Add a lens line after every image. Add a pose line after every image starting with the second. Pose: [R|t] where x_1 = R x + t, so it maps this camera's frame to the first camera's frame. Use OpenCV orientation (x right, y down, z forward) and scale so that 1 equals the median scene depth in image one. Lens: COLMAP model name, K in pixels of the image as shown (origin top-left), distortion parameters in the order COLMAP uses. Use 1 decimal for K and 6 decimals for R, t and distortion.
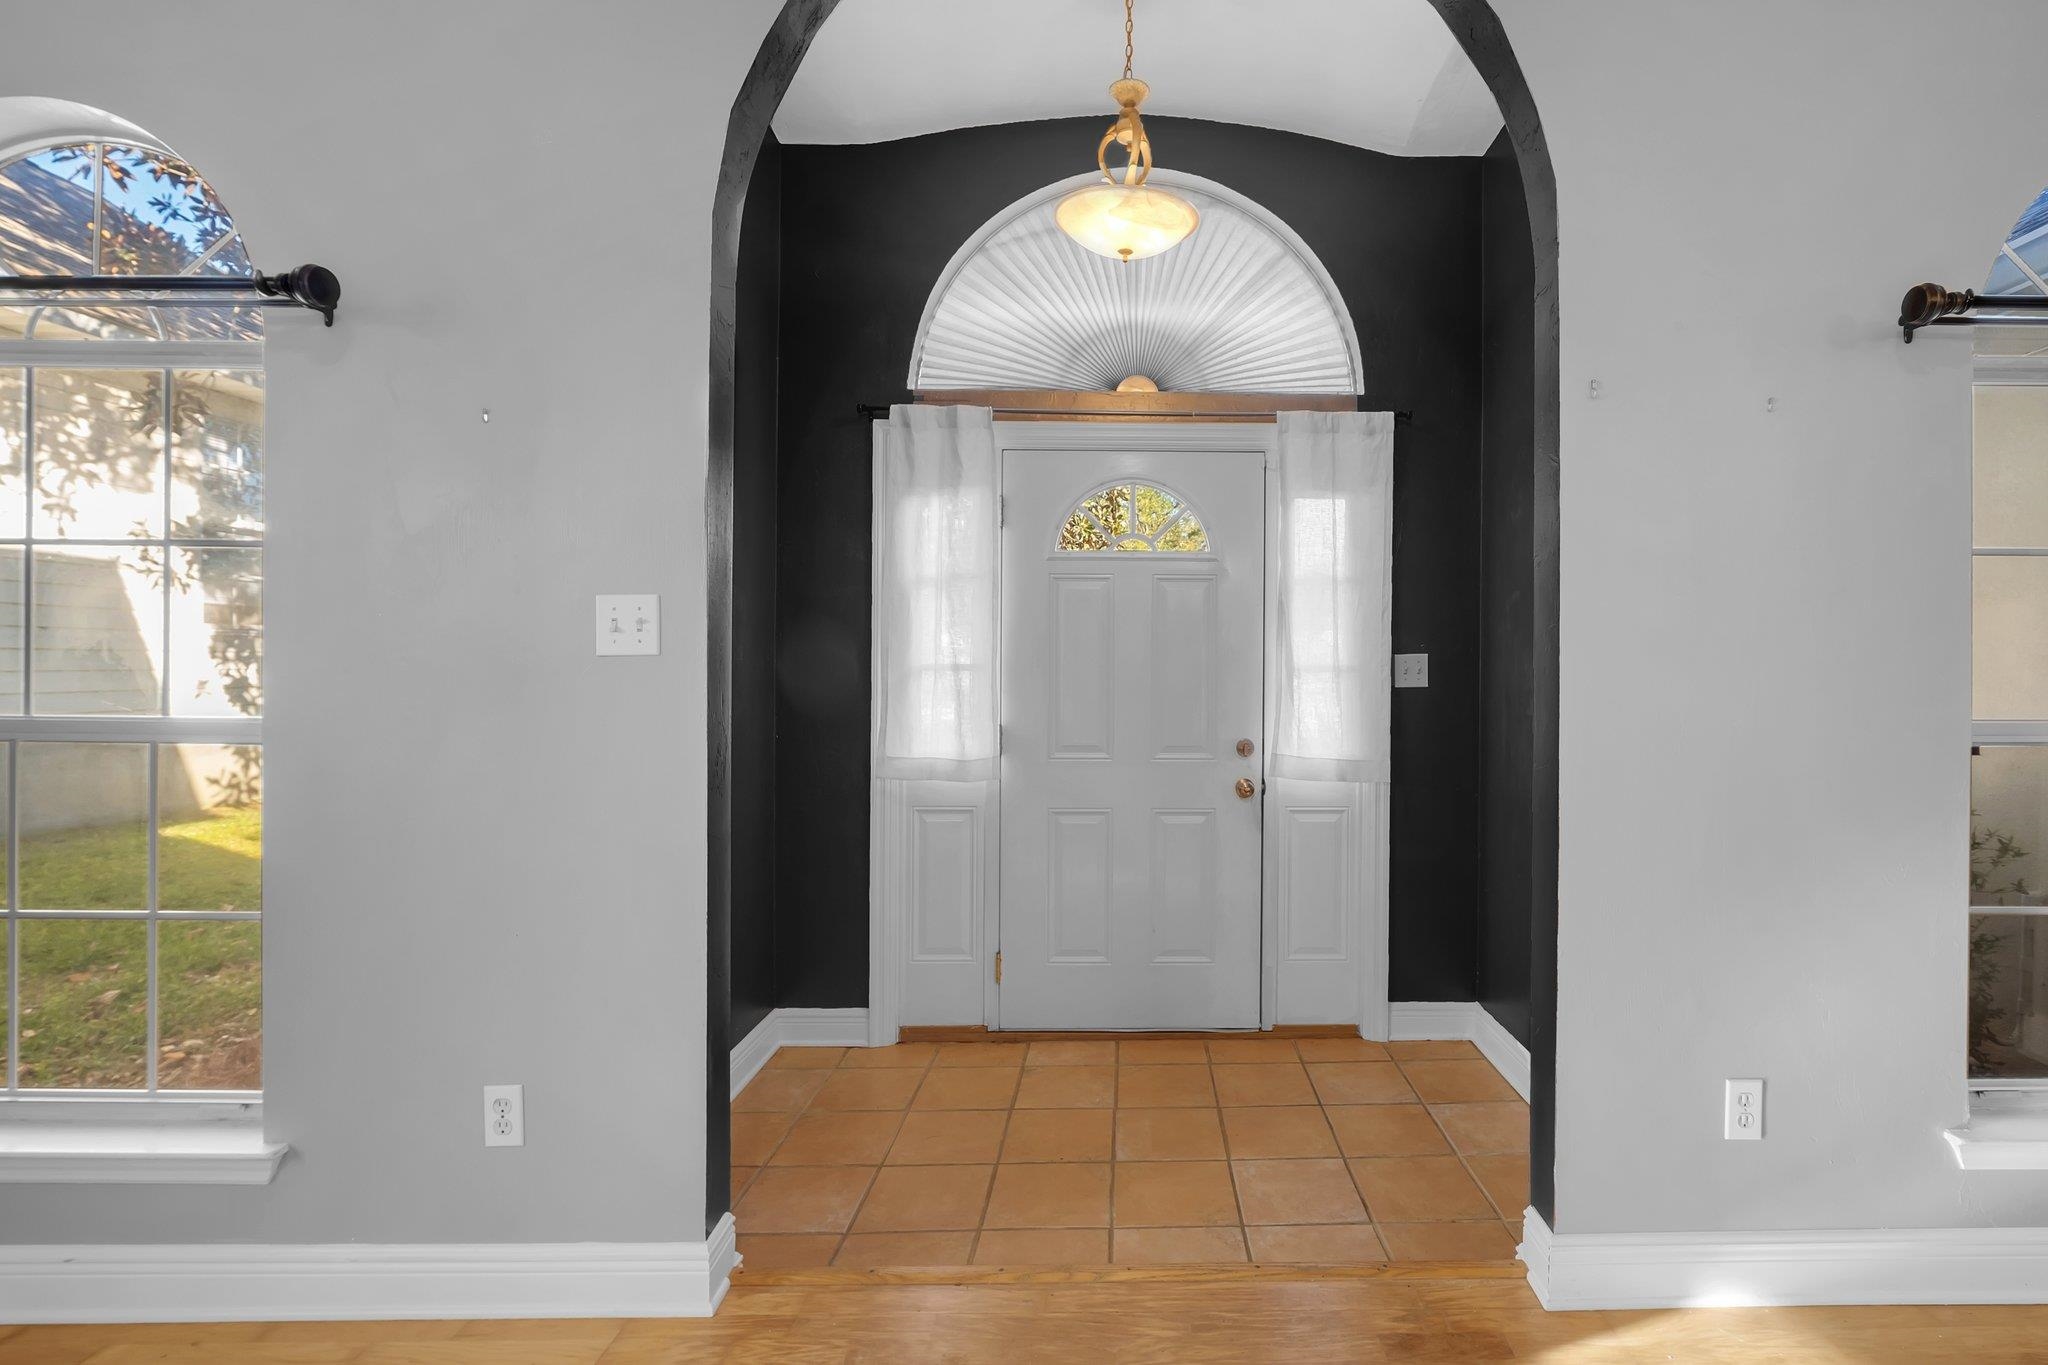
lens RADIAL K [[968.9, 0, 1156.6], [0, 968.9, 668.7], [0, 0, 1]] dist [-0.001518, -0.000218]
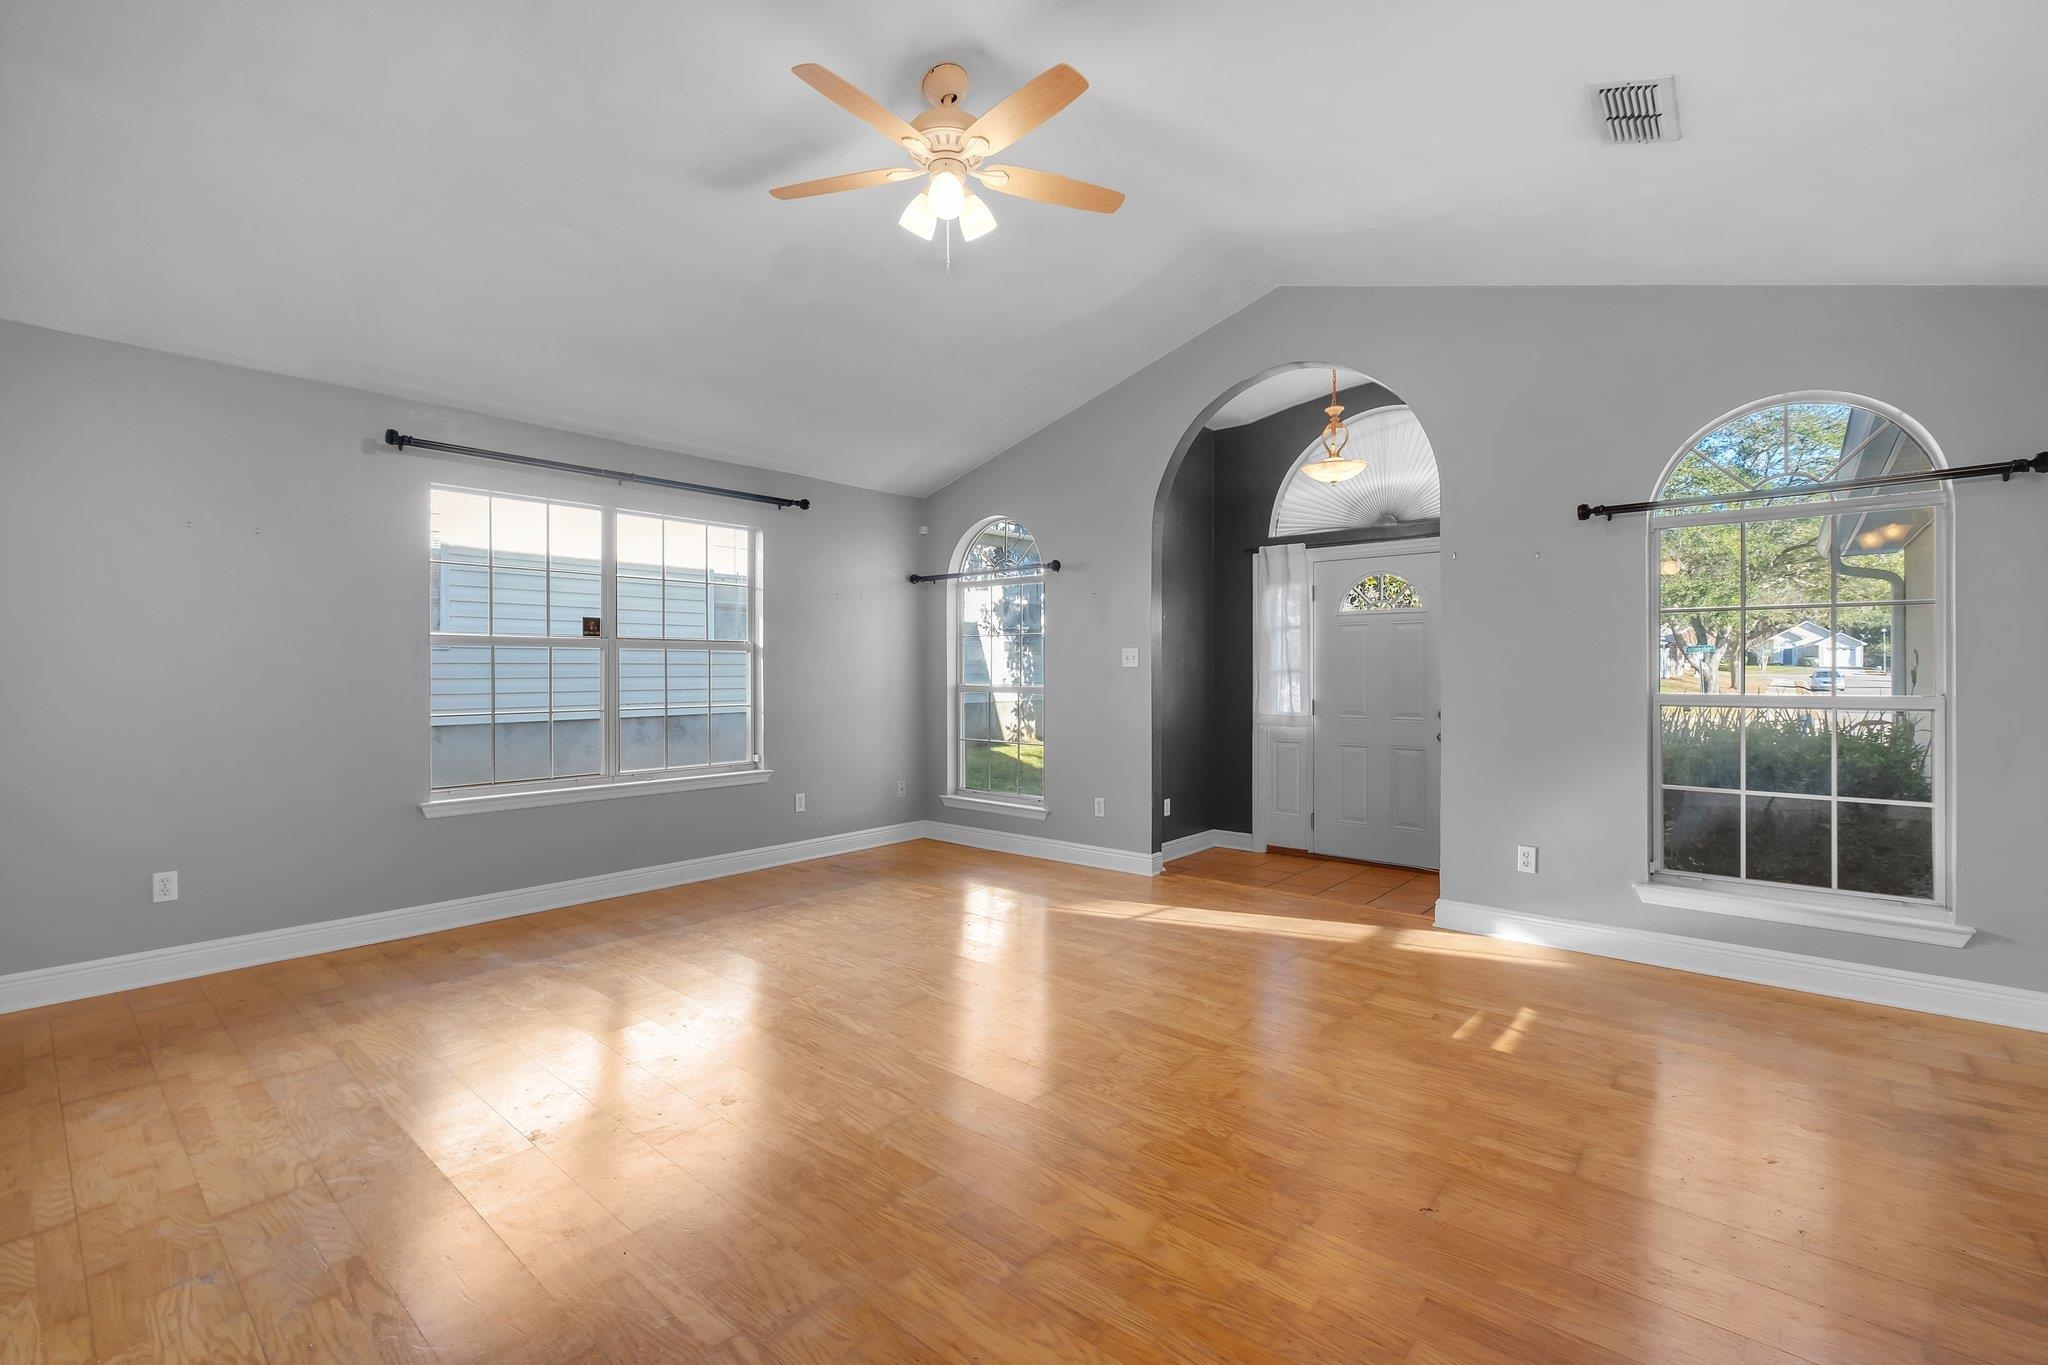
lens RADIAL K [[895.2, 0, 1025.8], [0, 895.2, 658.8], [0, 0, 1]] dist [-0.003123, 0.000176]
pose [[0.746535, -0.011965, -0.665239, 0.633481], [0.000273, 0.999844, -0.017677, 0.005926], [0.665347, 0.013015, 0.746421, -0.783131]]
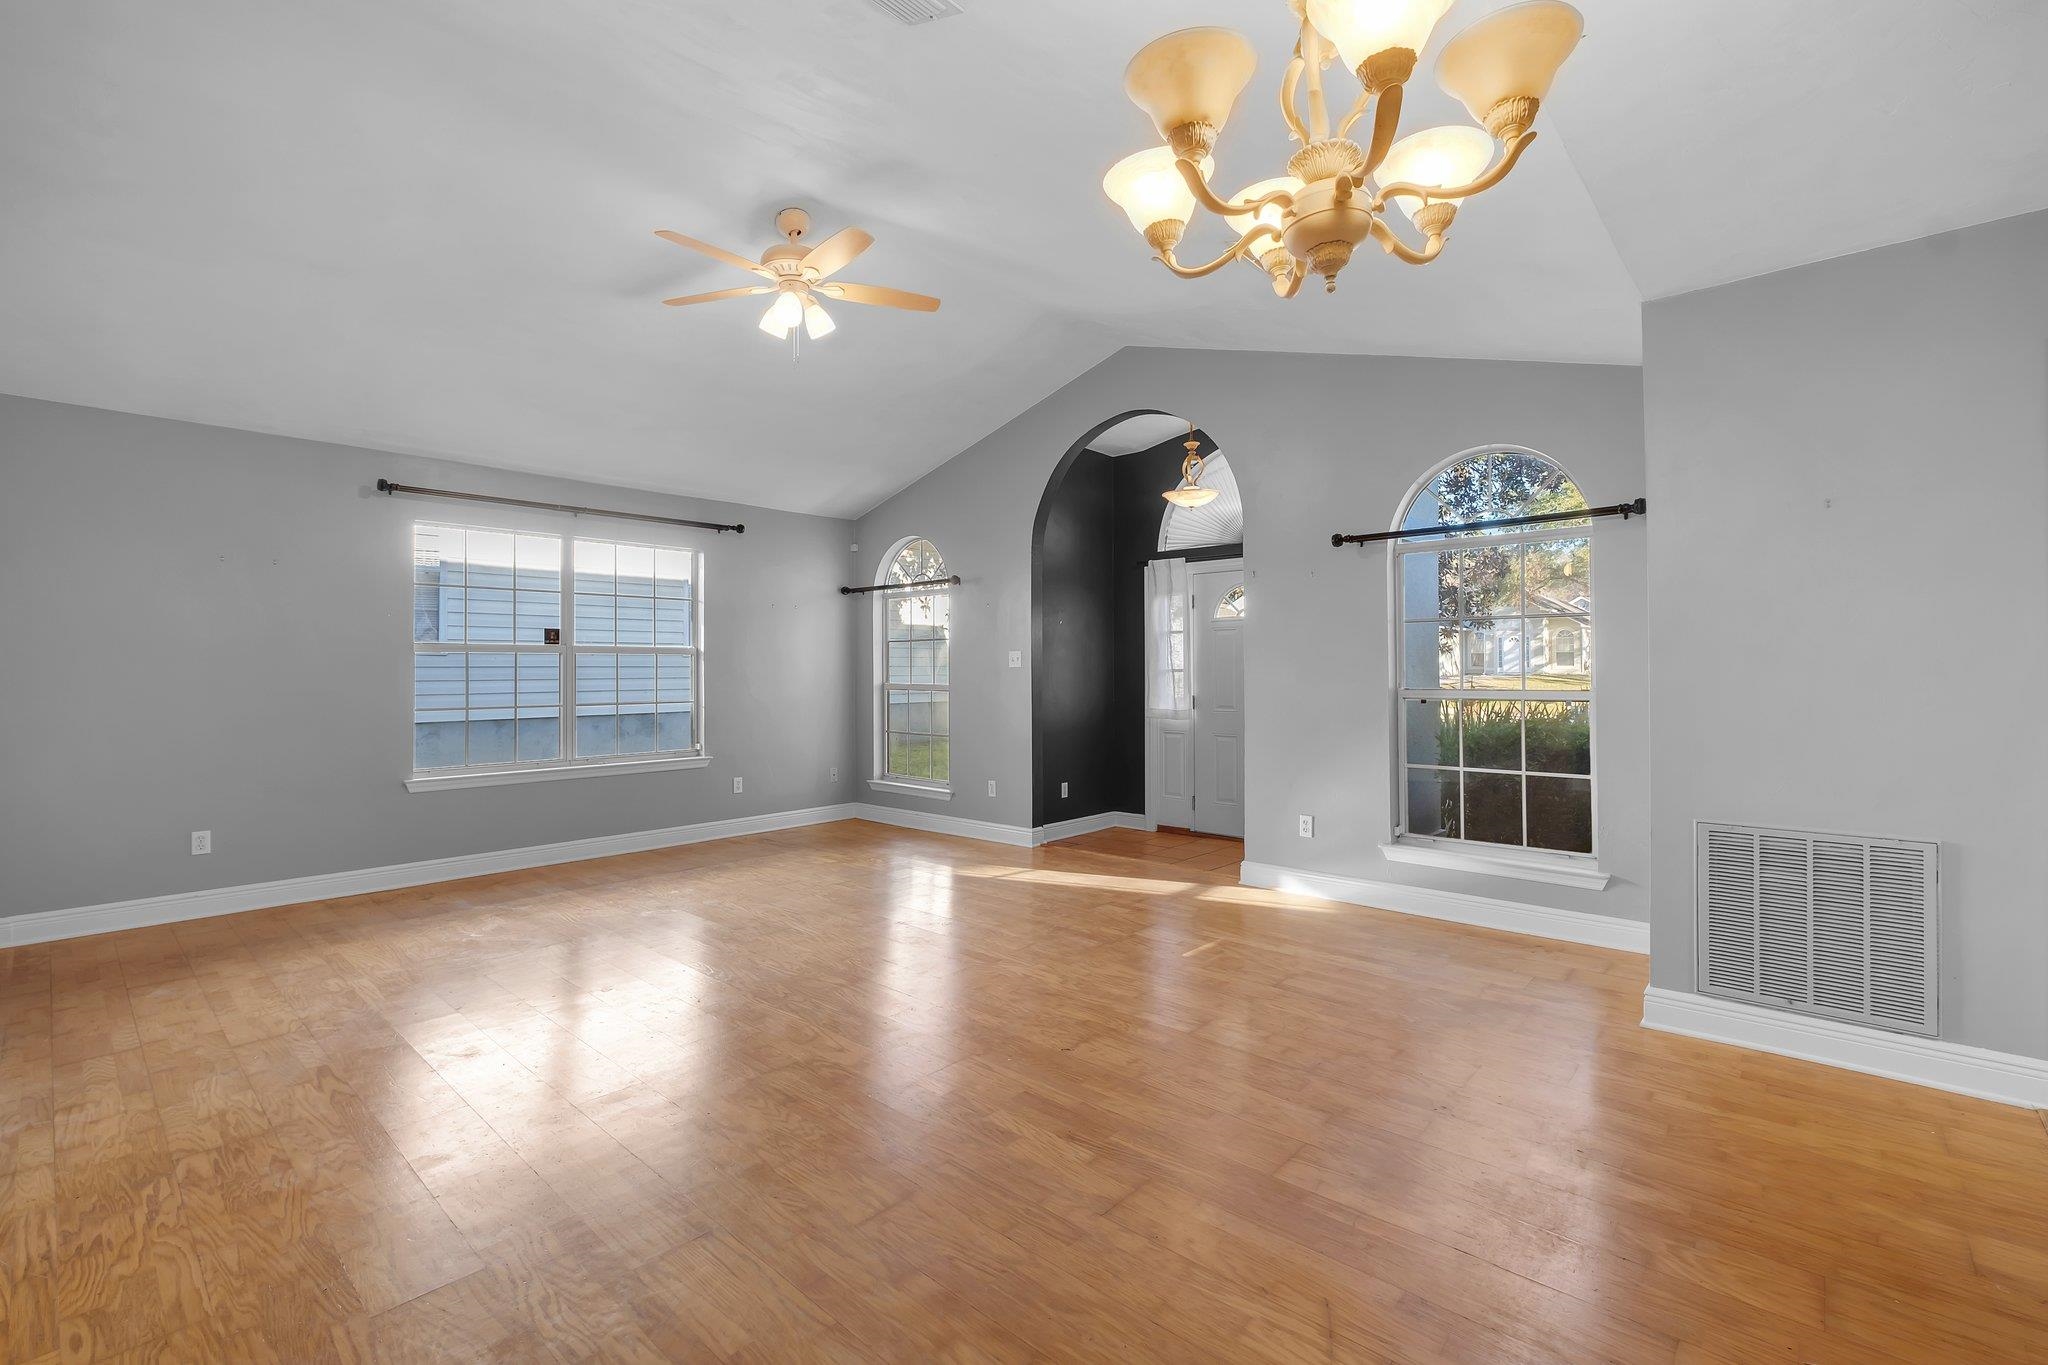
lens RADIAL K [[895.9, 0, 1024.3], [0, 895.9, 646.1], [0, 0, 1]] dist [-0.001395, -0.000625]
pose [[0.731008, -0.023533, -0.681963, 0.993544], [0.003223, 0.999513, -0.031037, 0.005994], [0.682361, 0.020491, 0.730728, -0.812517]]
